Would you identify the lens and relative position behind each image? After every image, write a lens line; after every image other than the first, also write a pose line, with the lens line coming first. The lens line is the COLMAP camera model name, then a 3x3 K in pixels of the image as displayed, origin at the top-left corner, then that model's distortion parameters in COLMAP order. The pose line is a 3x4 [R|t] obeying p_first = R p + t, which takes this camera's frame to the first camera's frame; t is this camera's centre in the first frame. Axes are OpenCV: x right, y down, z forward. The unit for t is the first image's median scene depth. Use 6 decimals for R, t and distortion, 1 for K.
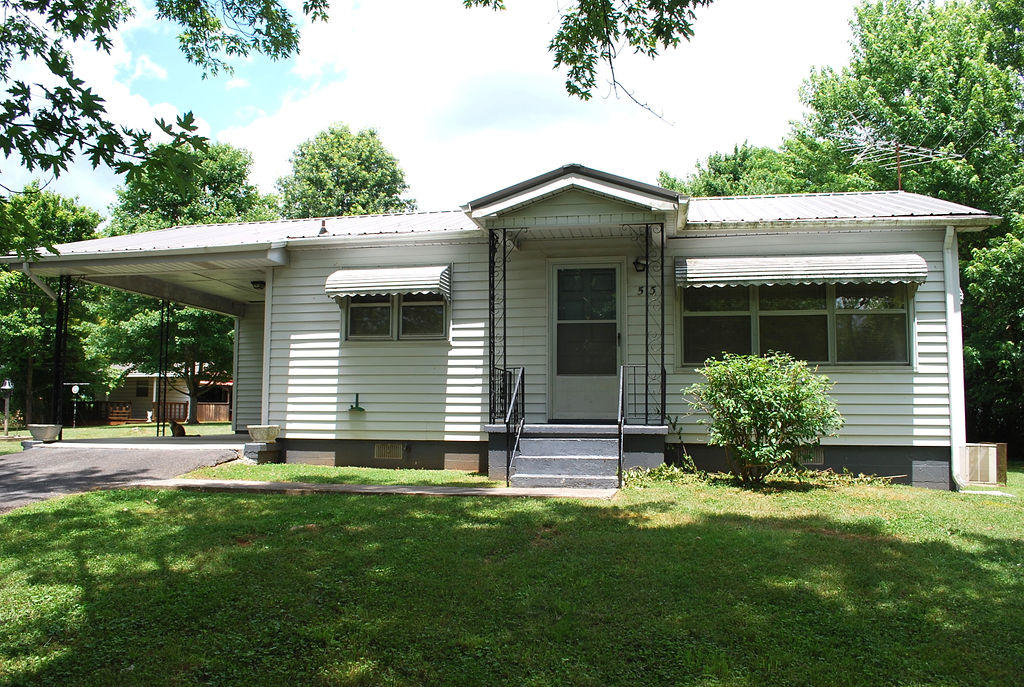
lens RADIAL K [[809.8, 0, 512.6], [0, 809.8, 353.6], [0, 0, 1]] dist [-0.083737, 0.010382]
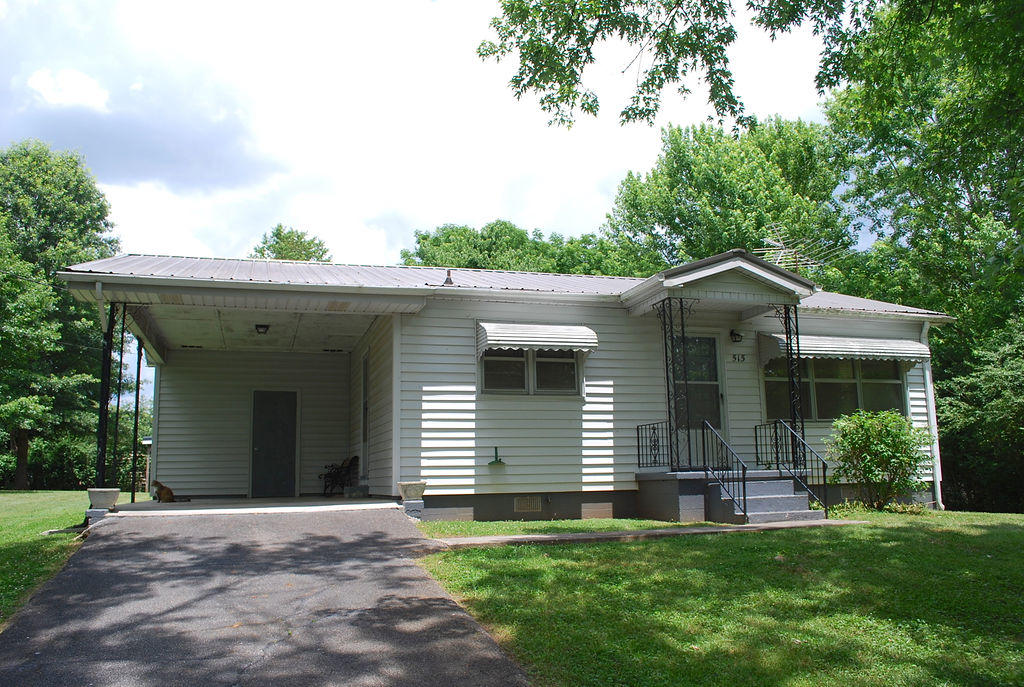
lens RADIAL K [[809.8, 0, 512.6], [0, 809.8, 353.6], [0, 0, 1]] dist [-0.083737, 0.010382]
pose [[0.879328, 0.051023, 0.473475, -0.650572], [-0.012307, 0.996346, -0.084512, 0.018648], [-0.476057, 0.068486, 0.876744, 0.108895]]
